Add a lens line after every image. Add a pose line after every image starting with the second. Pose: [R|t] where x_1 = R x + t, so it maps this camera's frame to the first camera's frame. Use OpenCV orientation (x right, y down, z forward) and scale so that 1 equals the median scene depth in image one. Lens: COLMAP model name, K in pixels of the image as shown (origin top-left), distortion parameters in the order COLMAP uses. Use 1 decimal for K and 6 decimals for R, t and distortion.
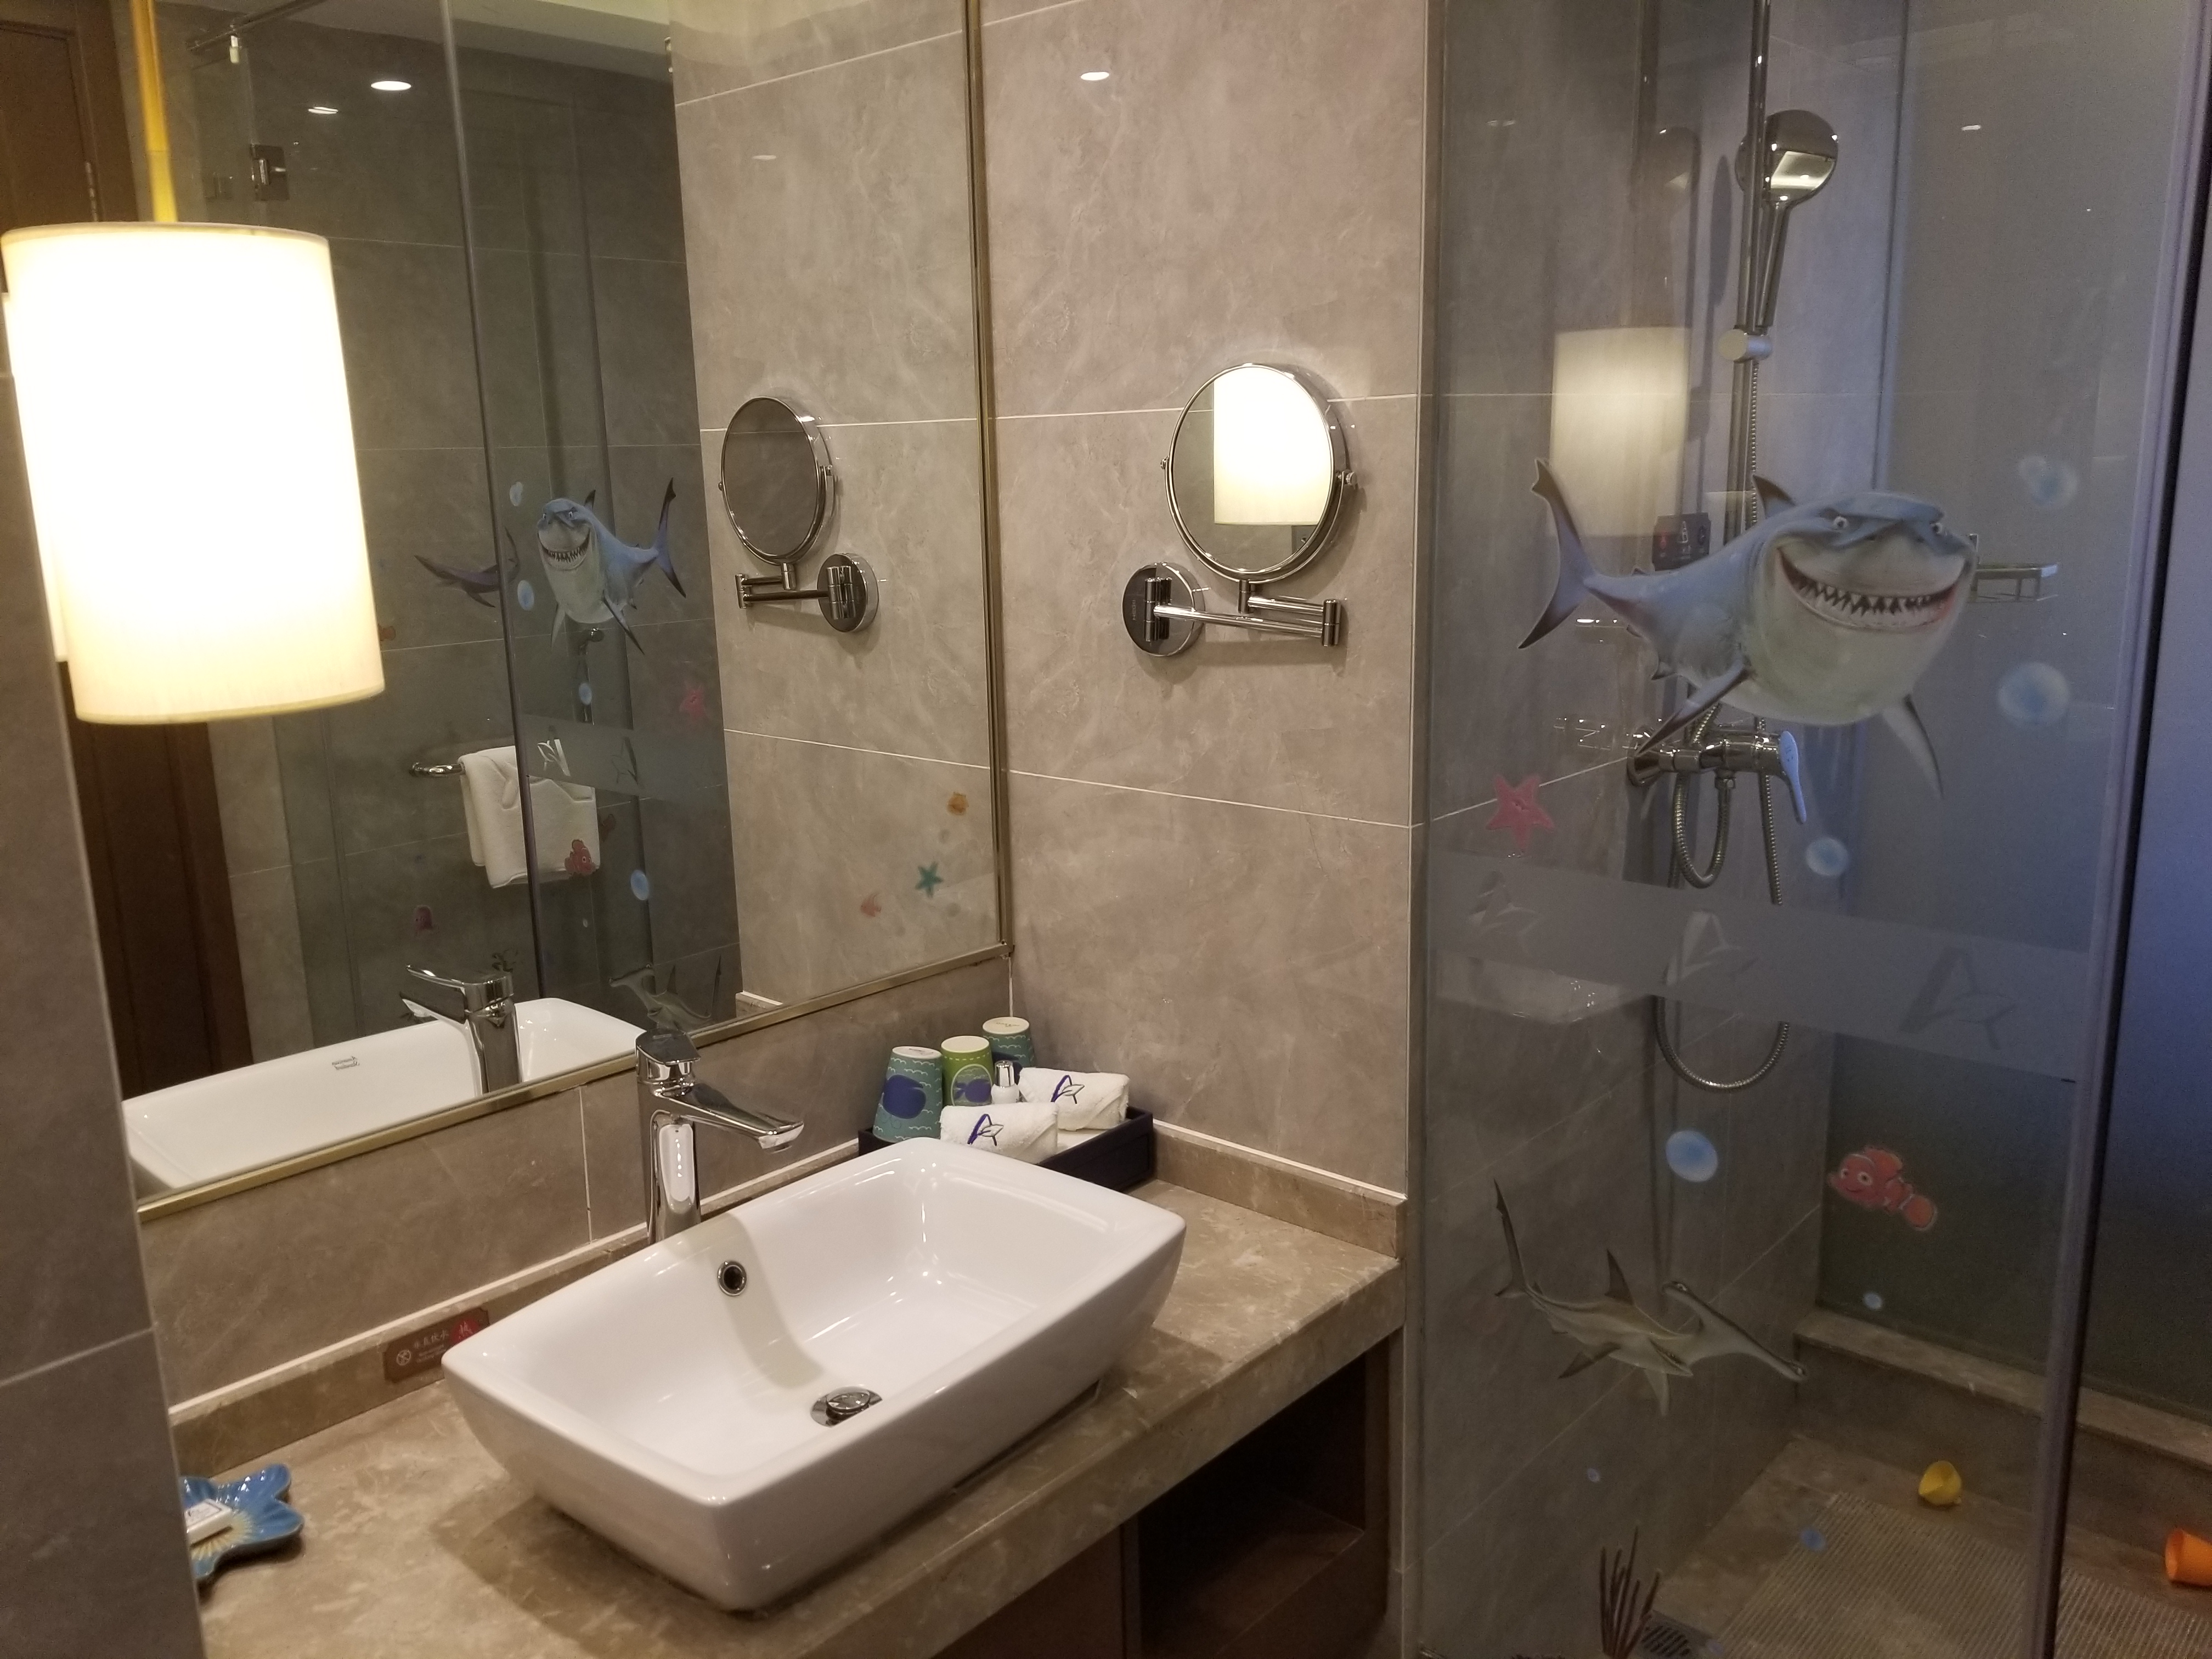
lens RADIAL K [[1791.9, 0, 1098.4], [0, 1791.9, 796.0], [0, 0, 1]] dist [0.123711, -0.231616]
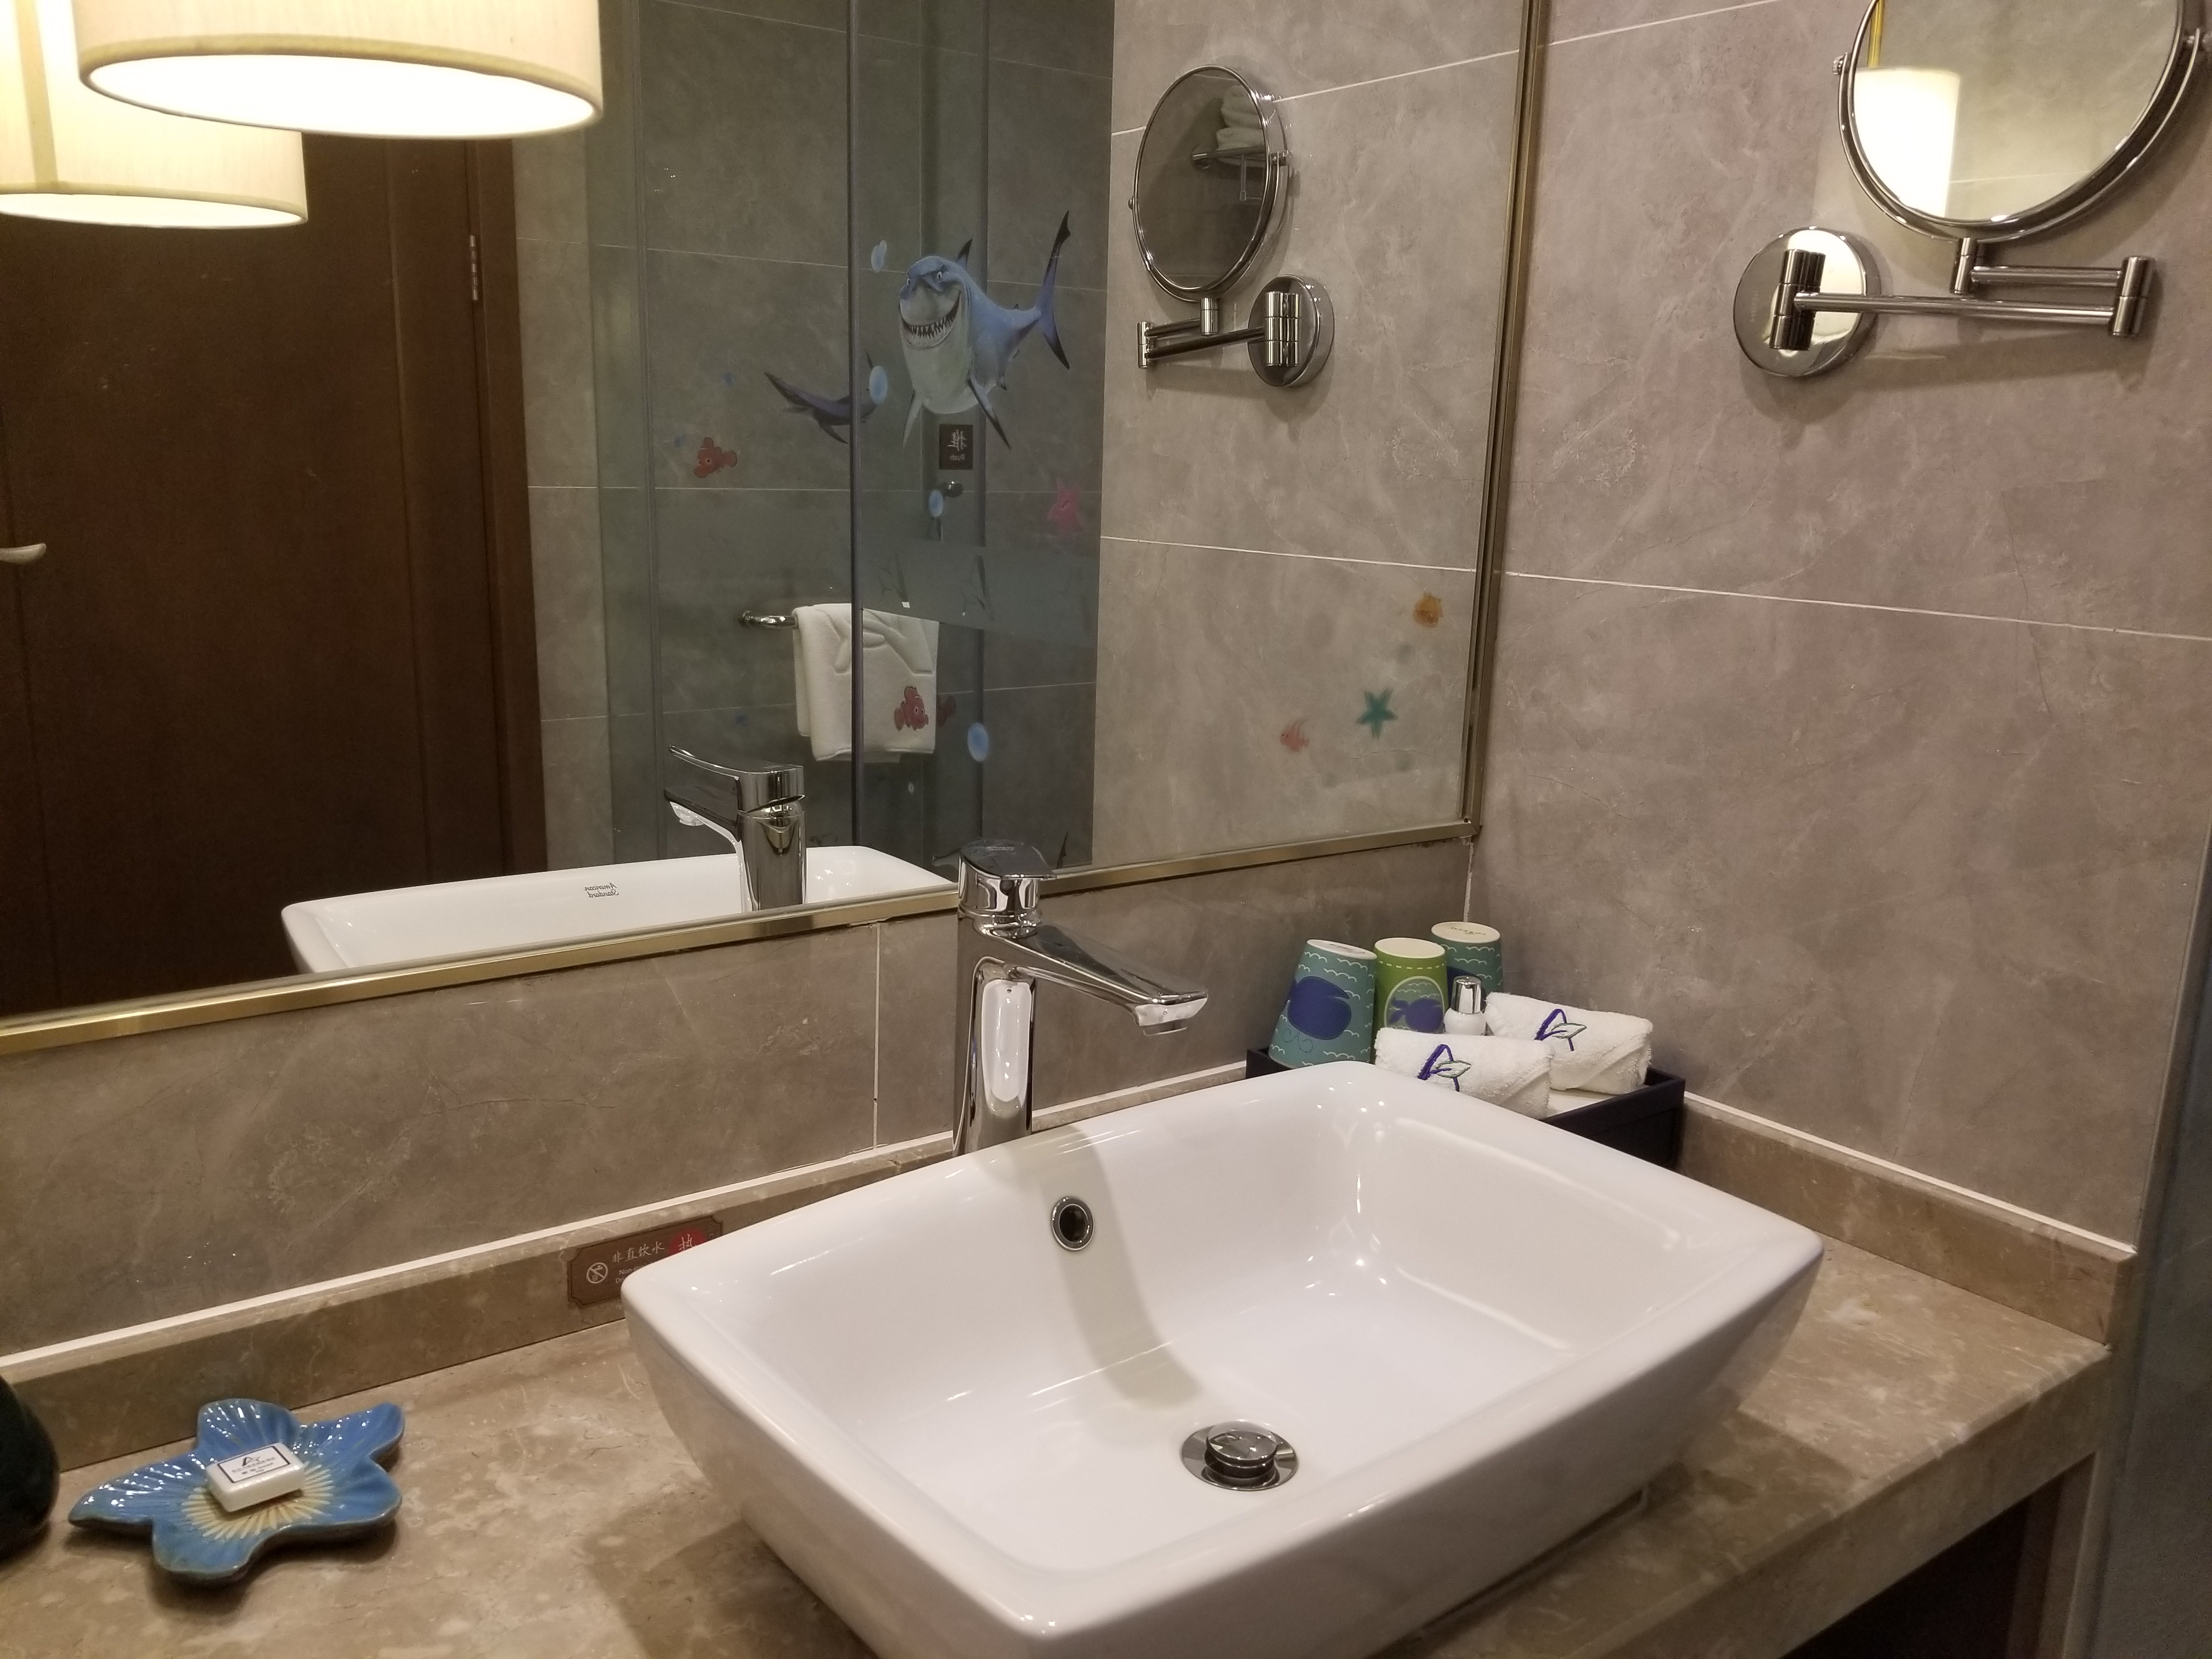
lens RADIAL K [[1792.8, 0, 1106.0], [0, 1792.8, 829.5], [0, 0, 1]] dist [0.096801, -0.207016]
pose [[0.979988, 0.099288, -0.172528, -0.078414], [-0.096008, 0.995007, 0.027271, 0.089826], [0.174374, -0.010162, 0.984627, 0.310297]]
